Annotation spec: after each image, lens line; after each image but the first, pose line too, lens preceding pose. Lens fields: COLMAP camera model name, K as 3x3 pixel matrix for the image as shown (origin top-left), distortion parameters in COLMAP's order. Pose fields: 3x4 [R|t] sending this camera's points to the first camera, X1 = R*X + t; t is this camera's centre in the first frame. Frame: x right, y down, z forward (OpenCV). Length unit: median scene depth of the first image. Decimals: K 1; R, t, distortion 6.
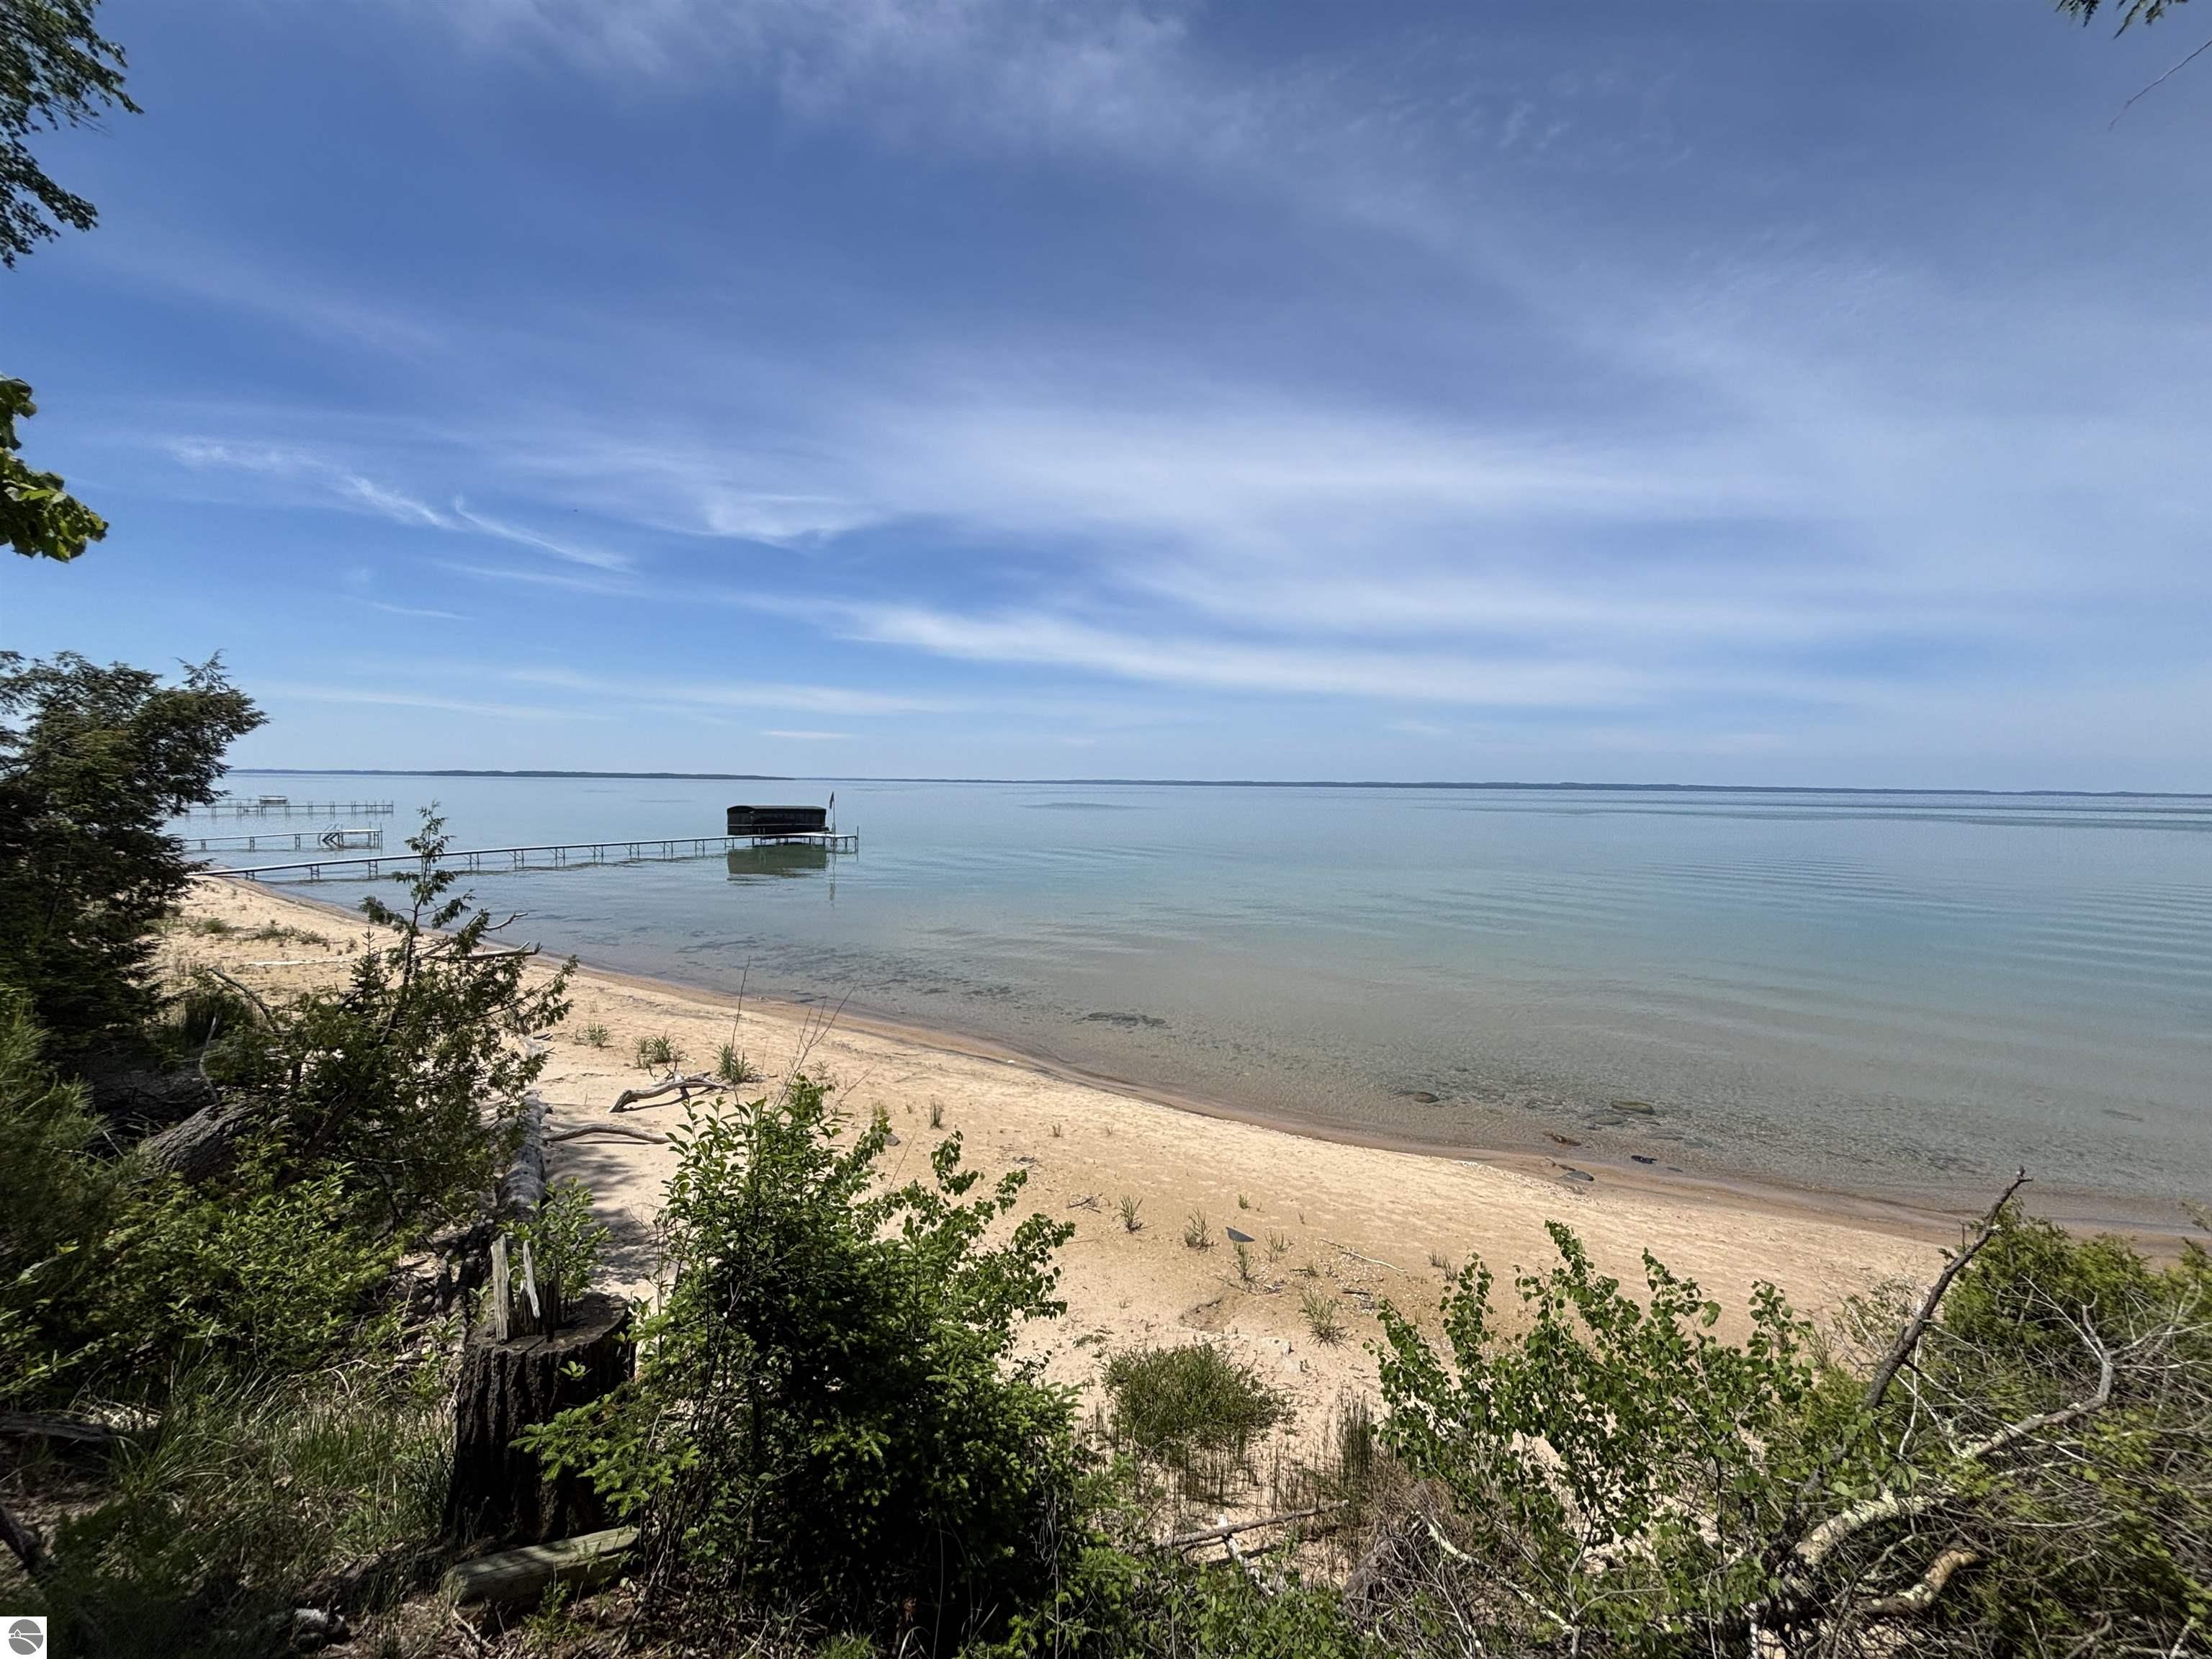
lens RADIAL K [[886.6, 0, 1106.0], [0, 886.6, 829.5], [0, 0, 1]] dist [0.002993, 0.000002]
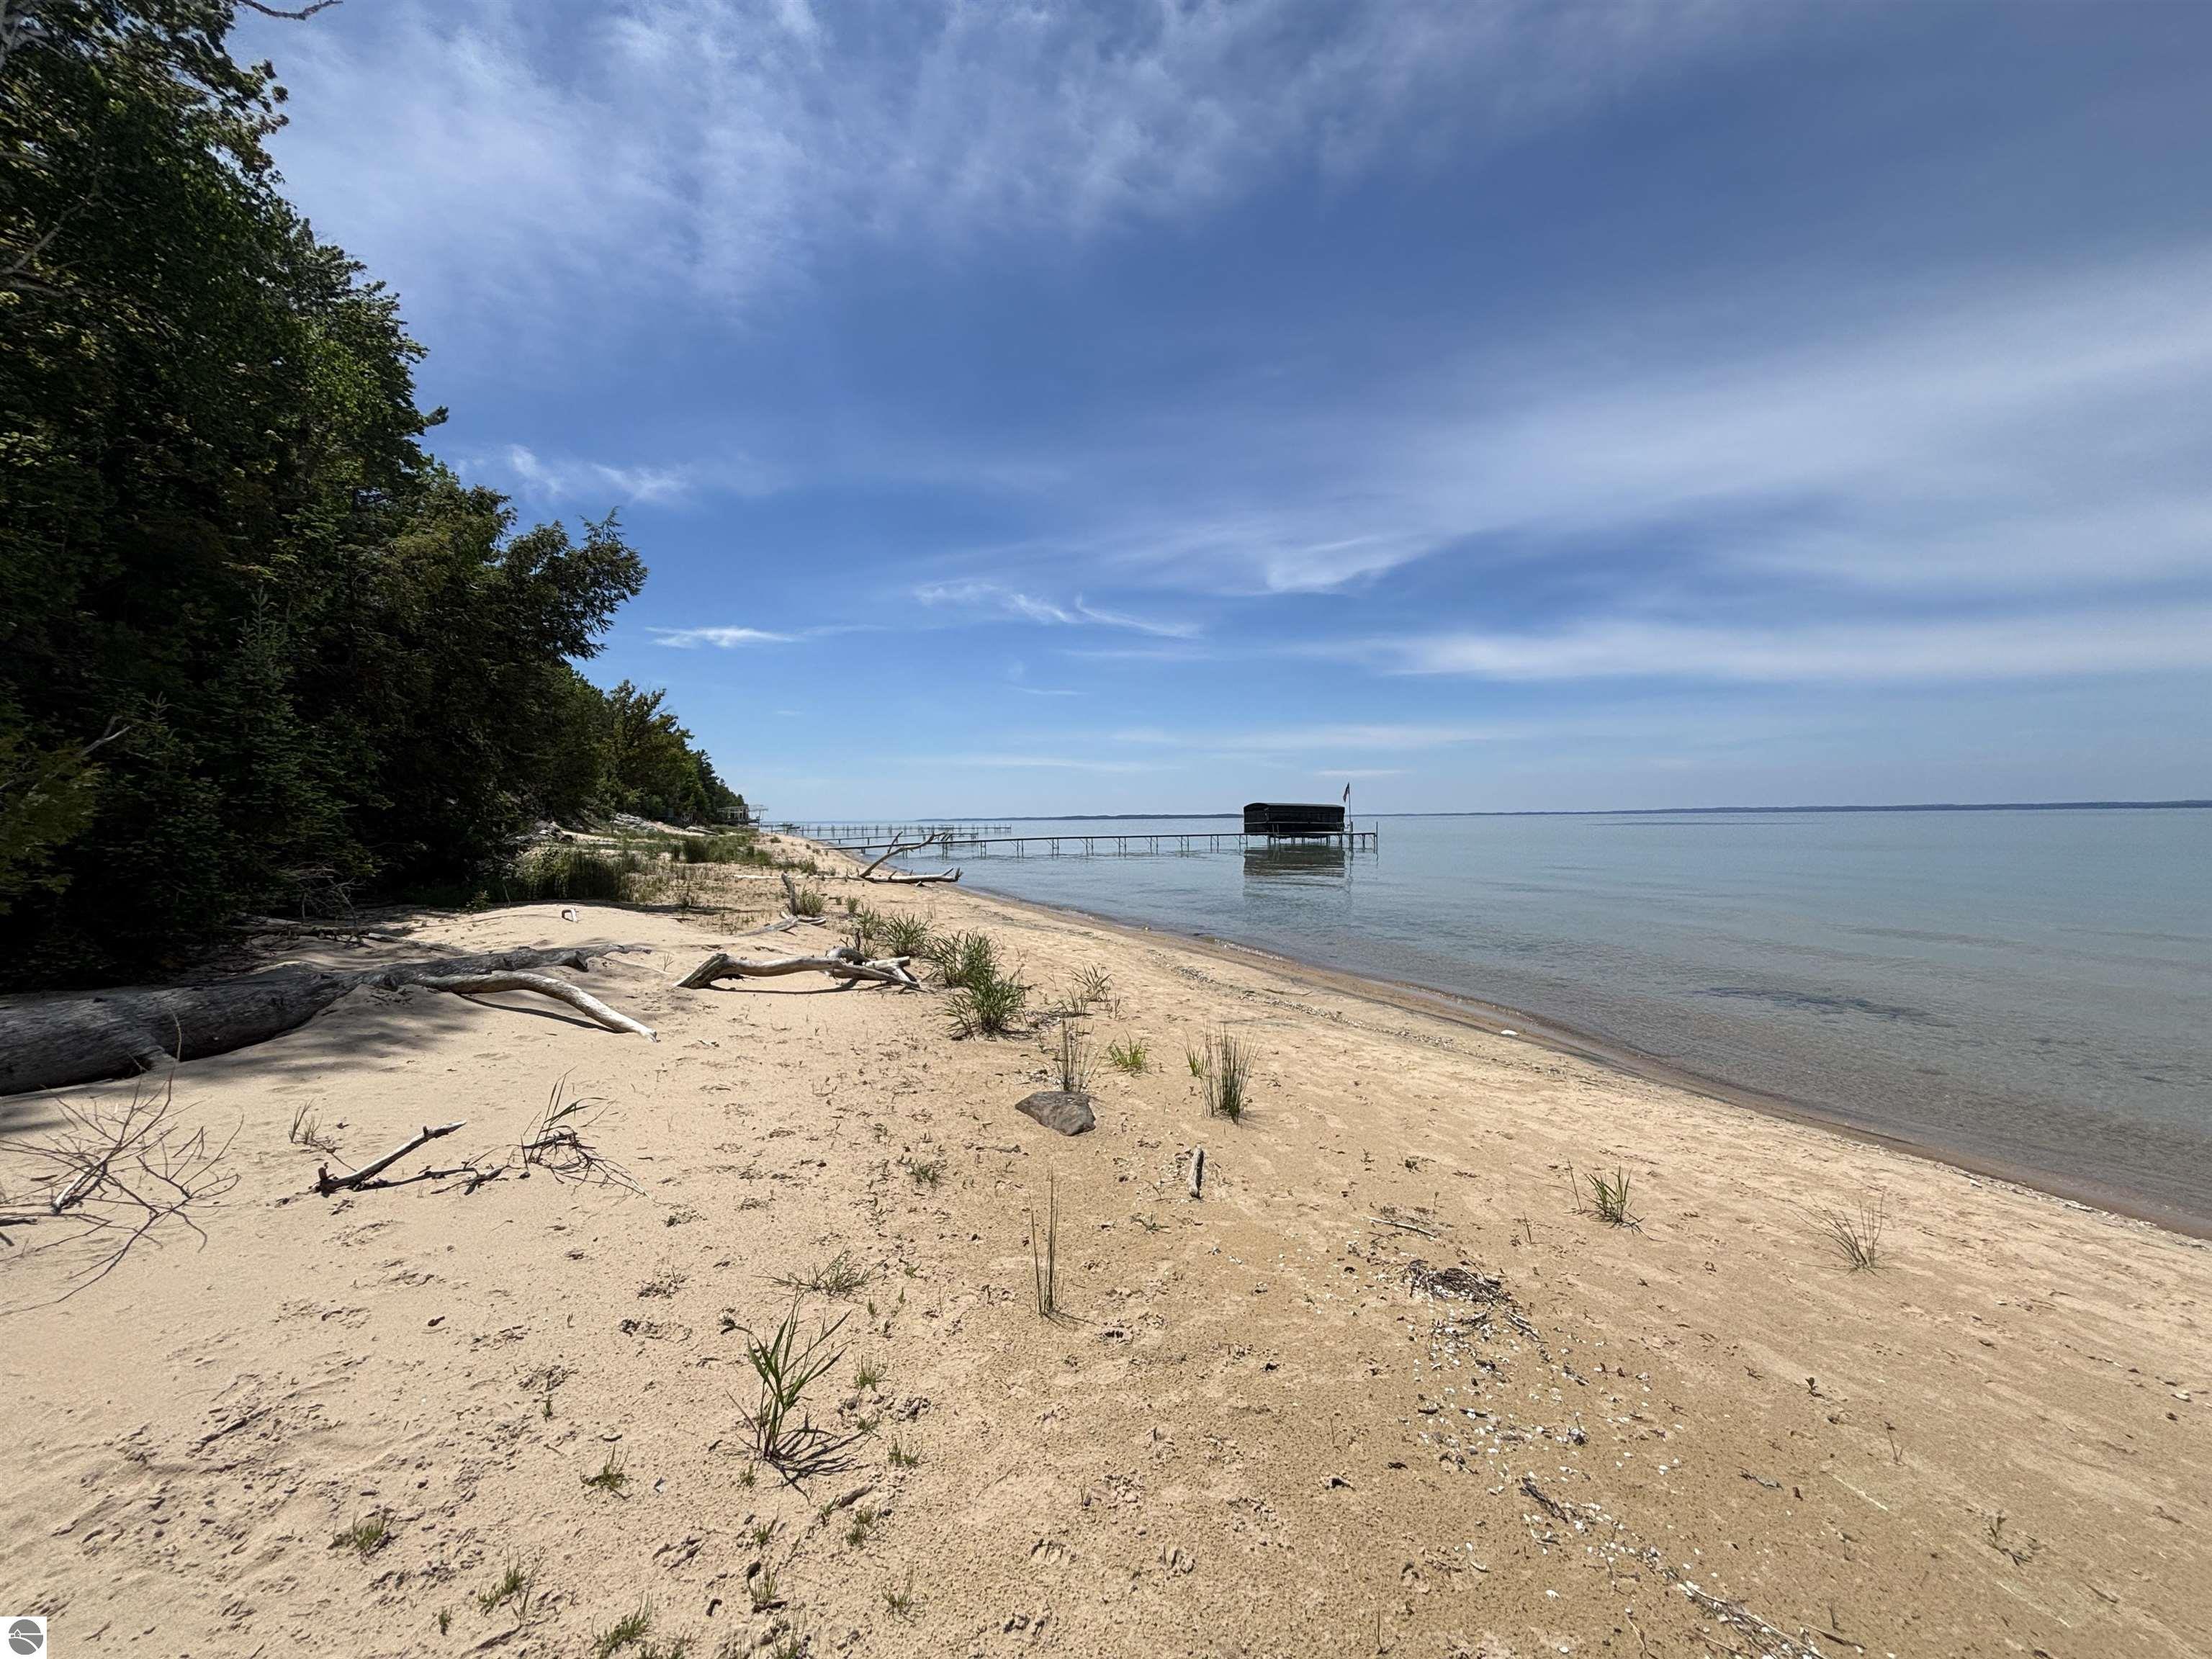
lens RADIAL K [[875.9, 0, 1106.0], [0, 875.9, 829.5], [0, 0, 1]] dist [-0.017279, 0.000057]
pose [[0.820048, -0.020000, -0.571945, -0.005218], [-0.008487, 0.998854, -0.047096, 0.045044], [0.572232, 0.043475, 0.818939, 0.129219]]
